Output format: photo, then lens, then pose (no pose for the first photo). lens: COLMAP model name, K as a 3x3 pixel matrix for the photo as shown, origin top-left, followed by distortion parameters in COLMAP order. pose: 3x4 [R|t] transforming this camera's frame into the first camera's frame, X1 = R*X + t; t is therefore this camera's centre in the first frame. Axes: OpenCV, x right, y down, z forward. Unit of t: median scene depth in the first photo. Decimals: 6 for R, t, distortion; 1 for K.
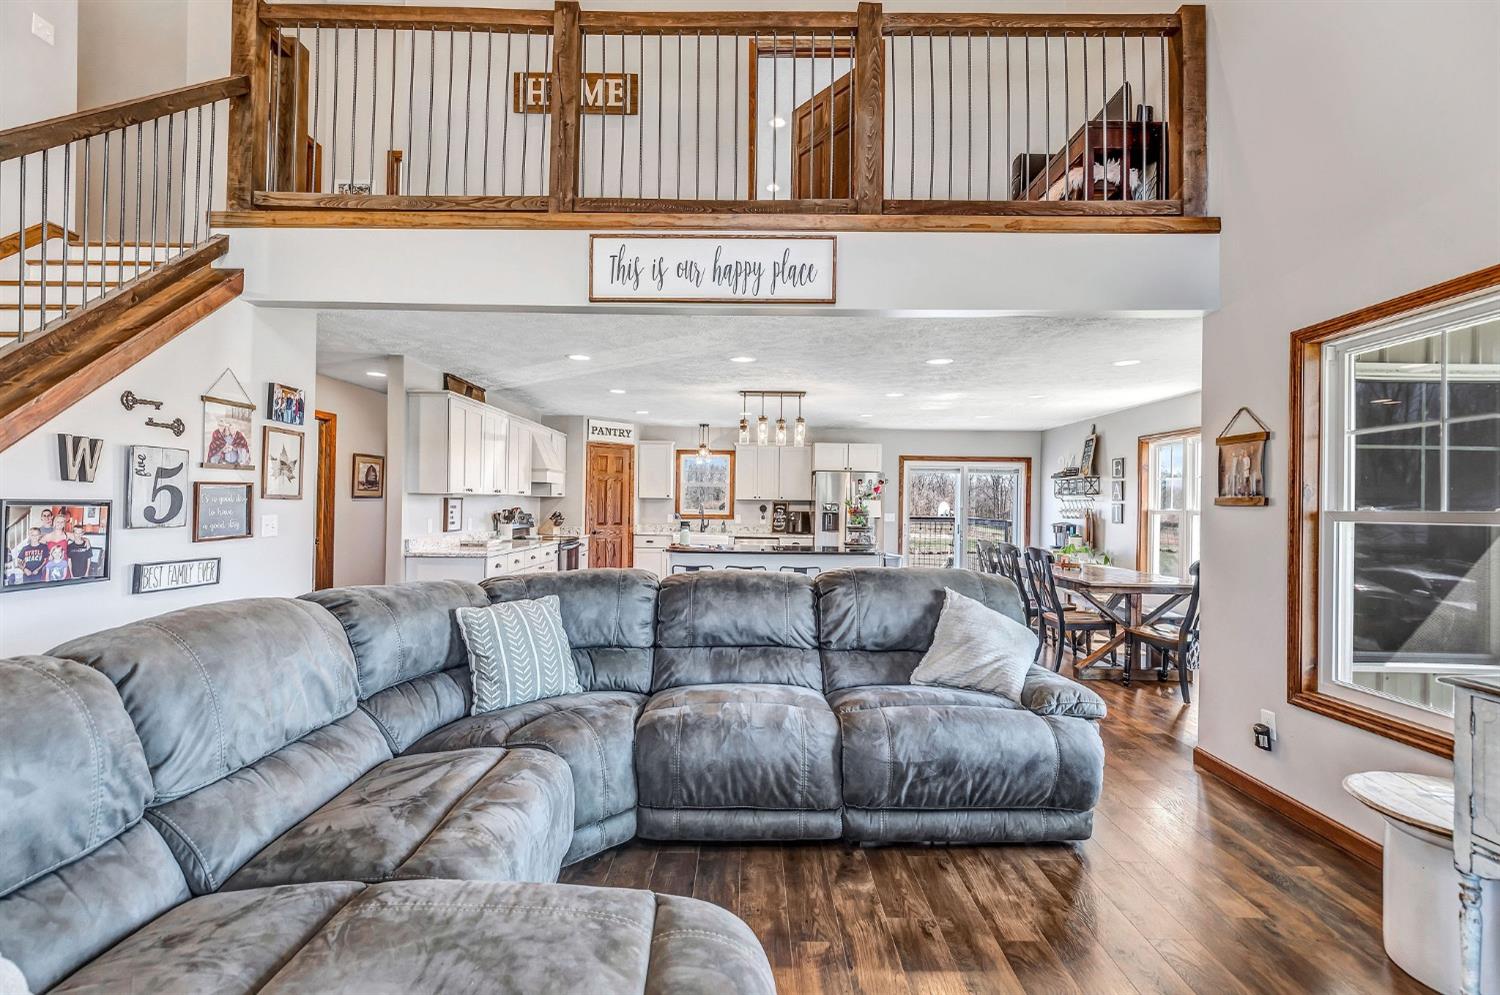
lens RADIAL K [[674.0, 0, 741.0], [0, 674.0, 498.2], [0, 0, 1]] dist [0.006592, -0.000761]
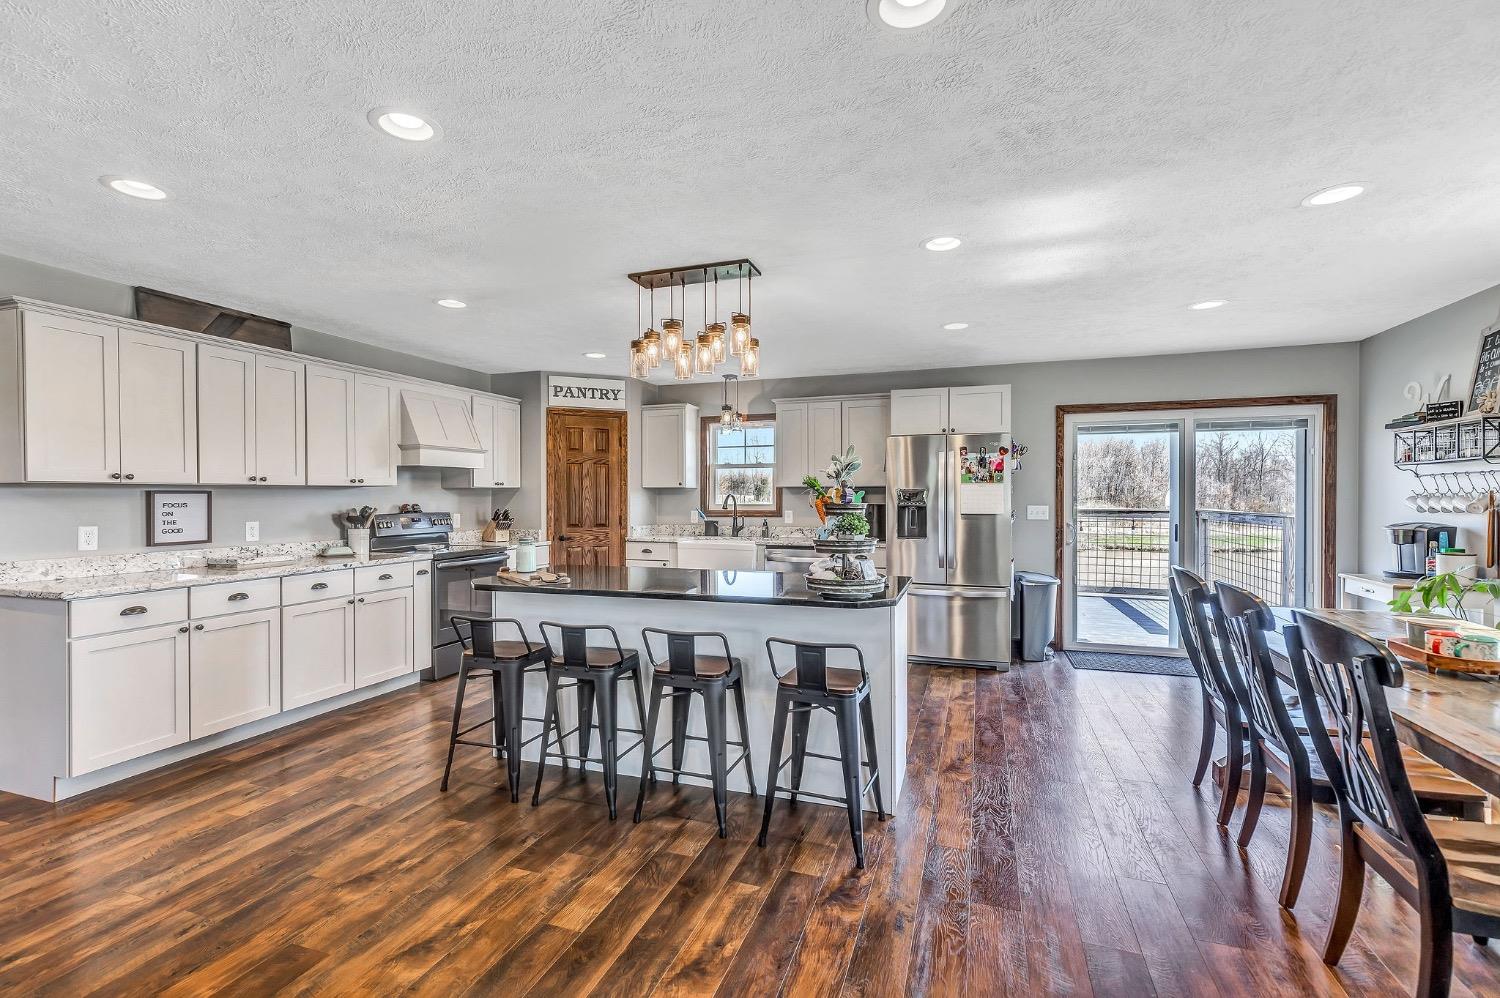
lens RADIAL K [[674.0, 0, 741.0], [0, 674.0, 499.7], [0, 0, 1]] dist [0.006592, -0.000761]
pose [[0.945538, -0.014068, -0.325208, 0.474438], [0.018056, 0.999794, 0.009246, 0.020185], [0.325011, -0.014615, 0.945597, 1.028417]]
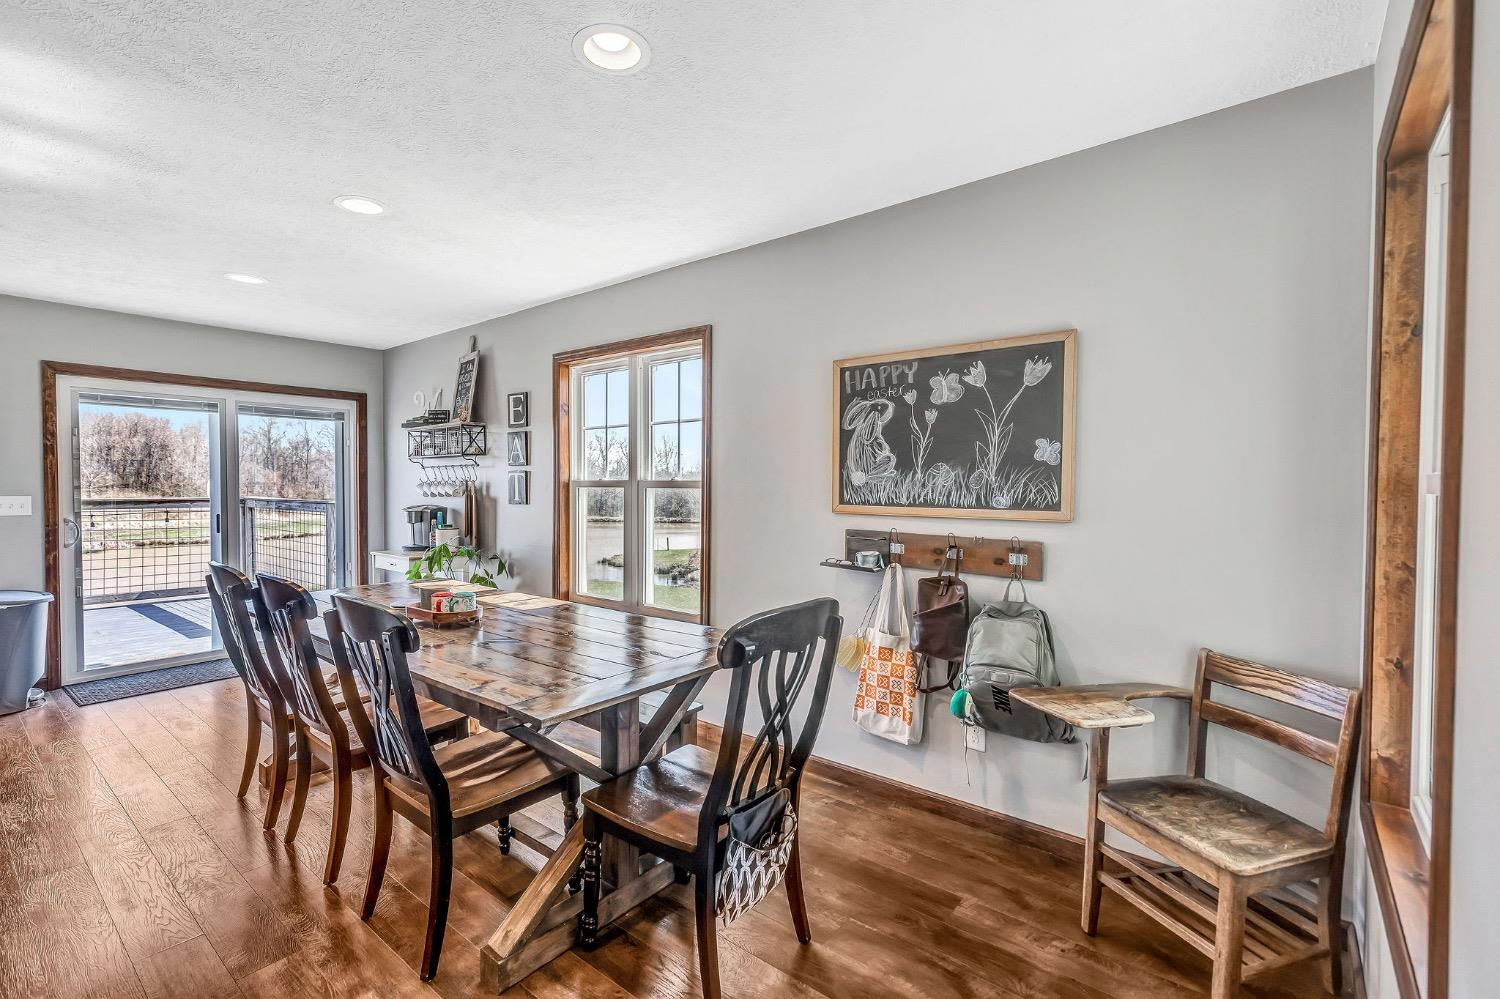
lens RADIAL K [[674.0, 0, 741.0], [0, 674.0, 500.2], [0, 0, 1]] dist [0.006592, -0.000761]
pose [[0.625705, -0.032937, 0.779364, 0.497226], [0.000827, 0.999136, 0.041562, 0.021828], [-0.780059, -0.025361, 0.625192, 1.082481]]
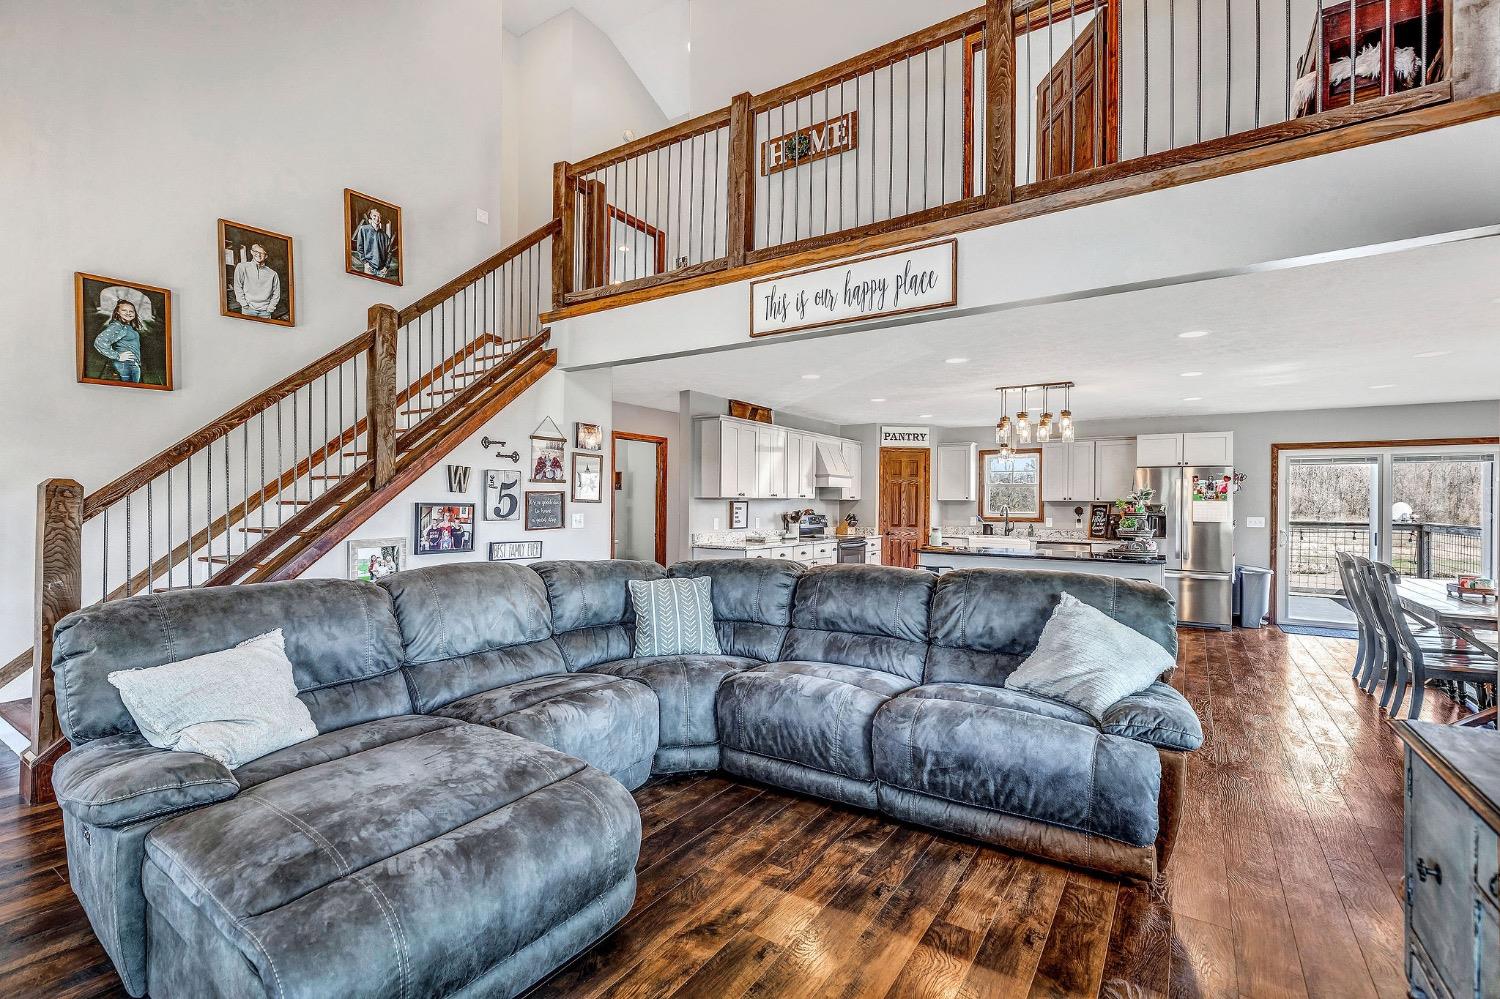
lens RADIAL K [[674.8, 0, 735.3], [0, 674.8, 499.4], [0, 0, 1]] dist [0.006307, -0.000093]
pose [[0.834972, -0.009034, -0.550218, 0.418260], [0.006849, 0.999958, -0.006024, 0.006410], [0.550250, 0.001261, 0.834999, -0.026582]]
